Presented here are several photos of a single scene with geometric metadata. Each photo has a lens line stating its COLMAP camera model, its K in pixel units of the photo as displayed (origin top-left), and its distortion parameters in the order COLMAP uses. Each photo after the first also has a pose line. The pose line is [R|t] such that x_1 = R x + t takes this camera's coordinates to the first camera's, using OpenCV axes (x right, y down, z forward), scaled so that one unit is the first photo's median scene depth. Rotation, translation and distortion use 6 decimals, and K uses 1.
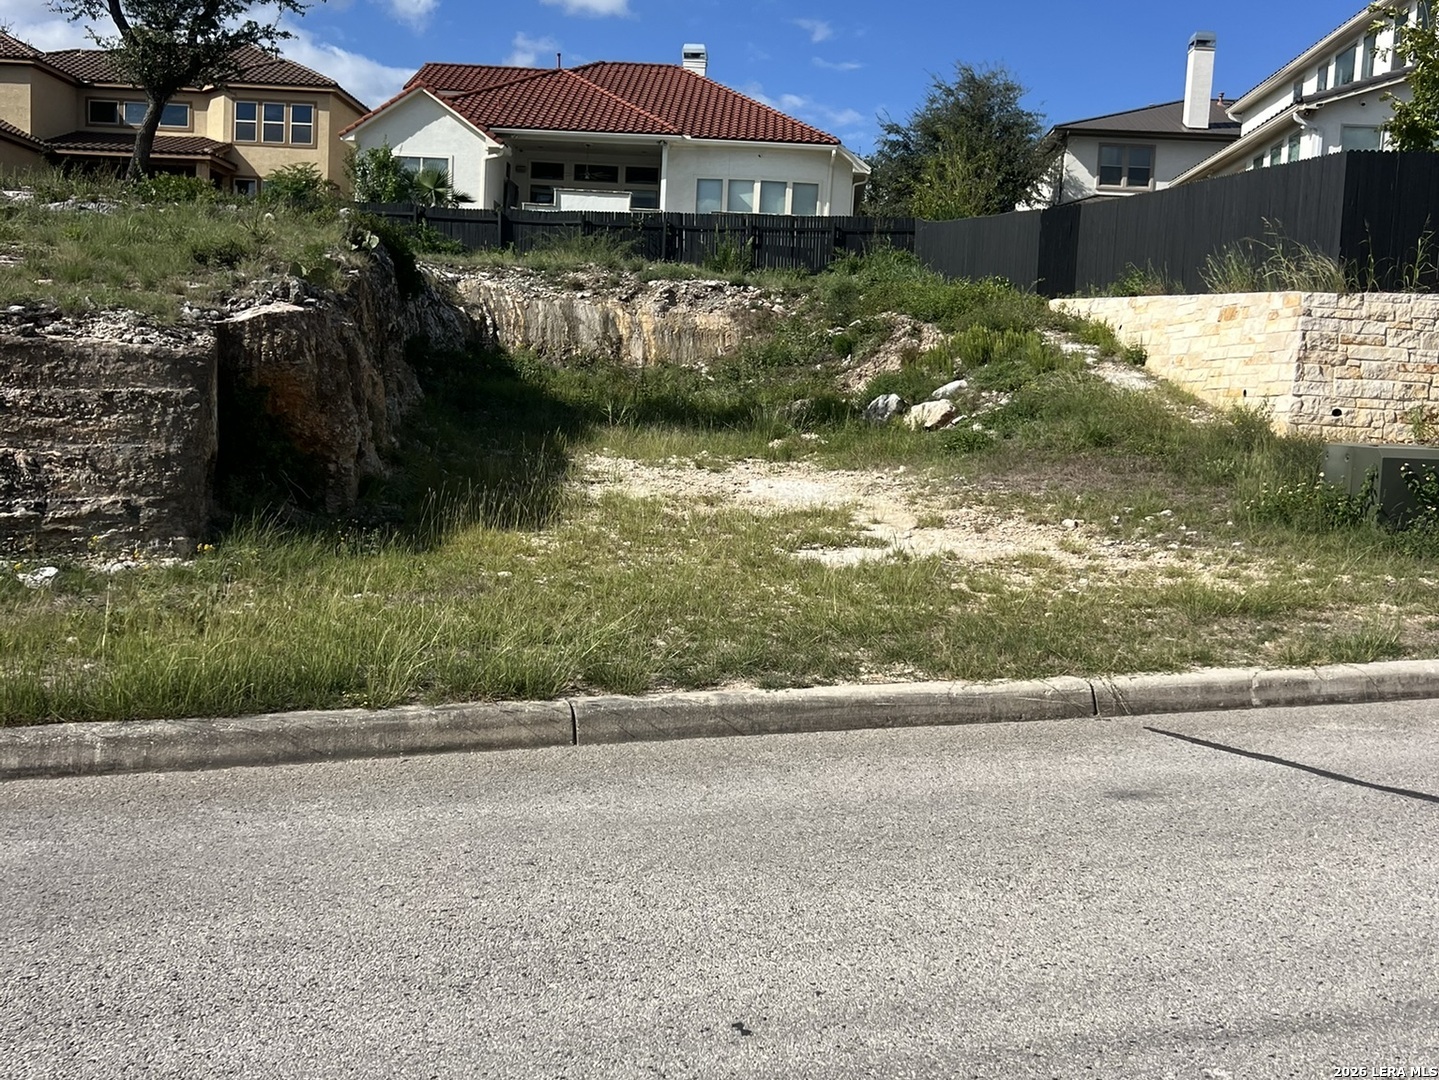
lens RADIAL K [[1079.6, 0, 719.5], [0, 1079.6, 540.0], [0, 0, 1]] dist [0.100067, -0.082319]
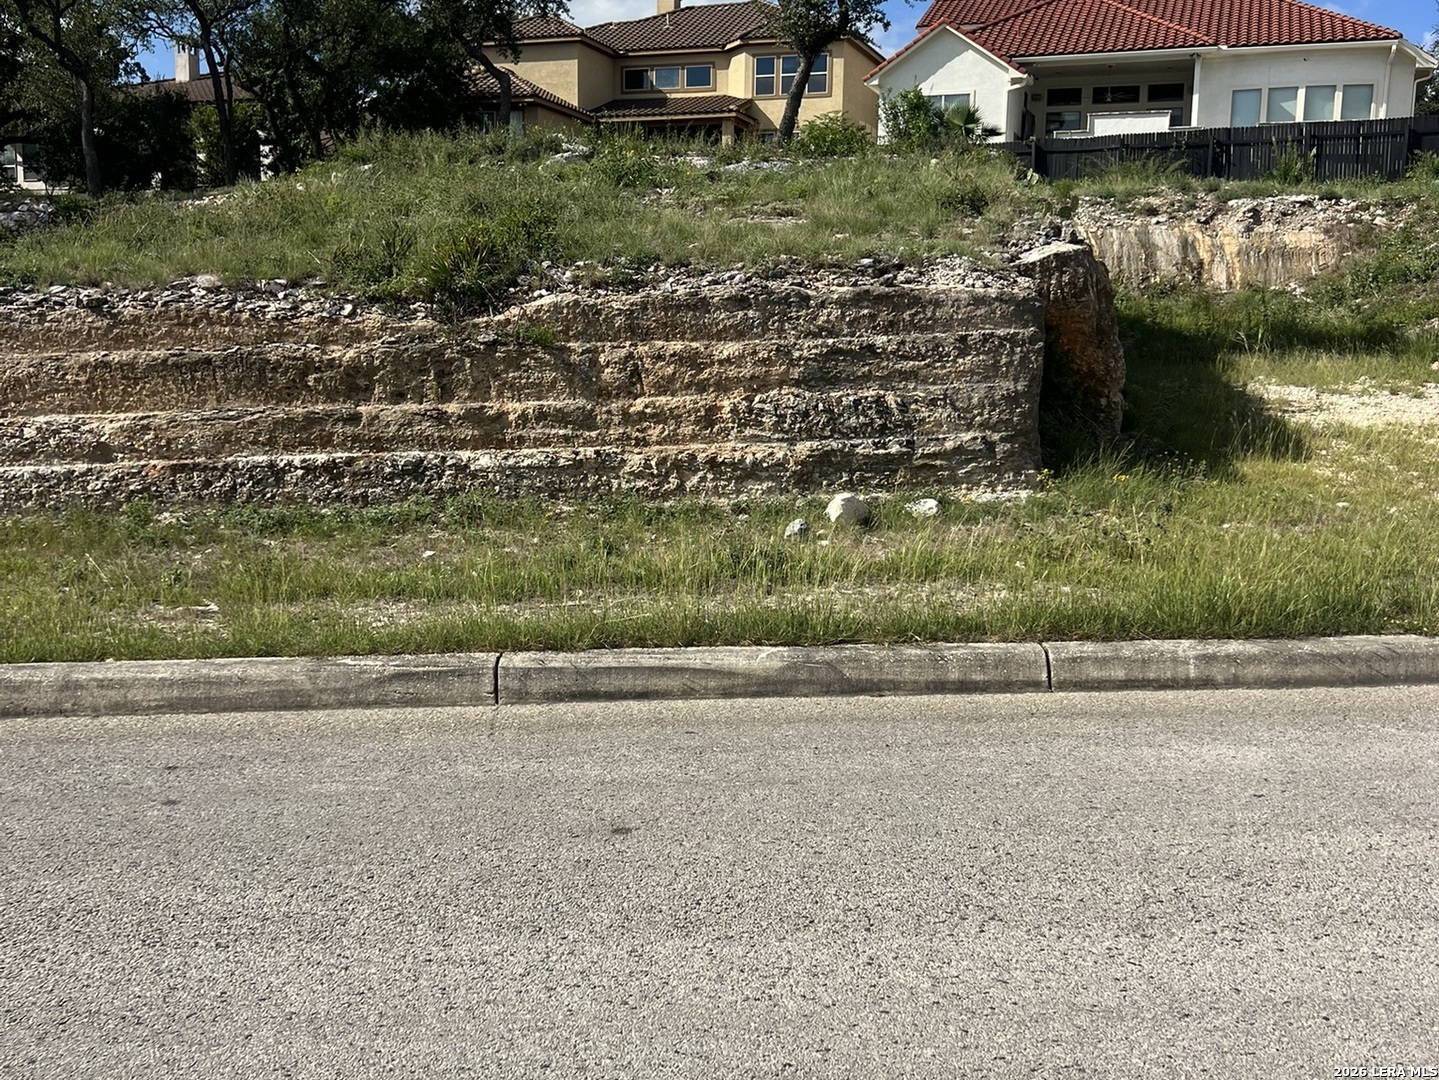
lens RADIAL K [[1107.2, 0, 719.4], [0, 1107.2, 512.2], [0, 0, 1]] dist [0.034746, 0.002407]
pose [[0.980797, -0.004526, -0.194978, -0.318250], [0.009984, 0.999585, 0.027023, 0.003133], [0.194775, -0.028451, 0.980435, -0.055581]]
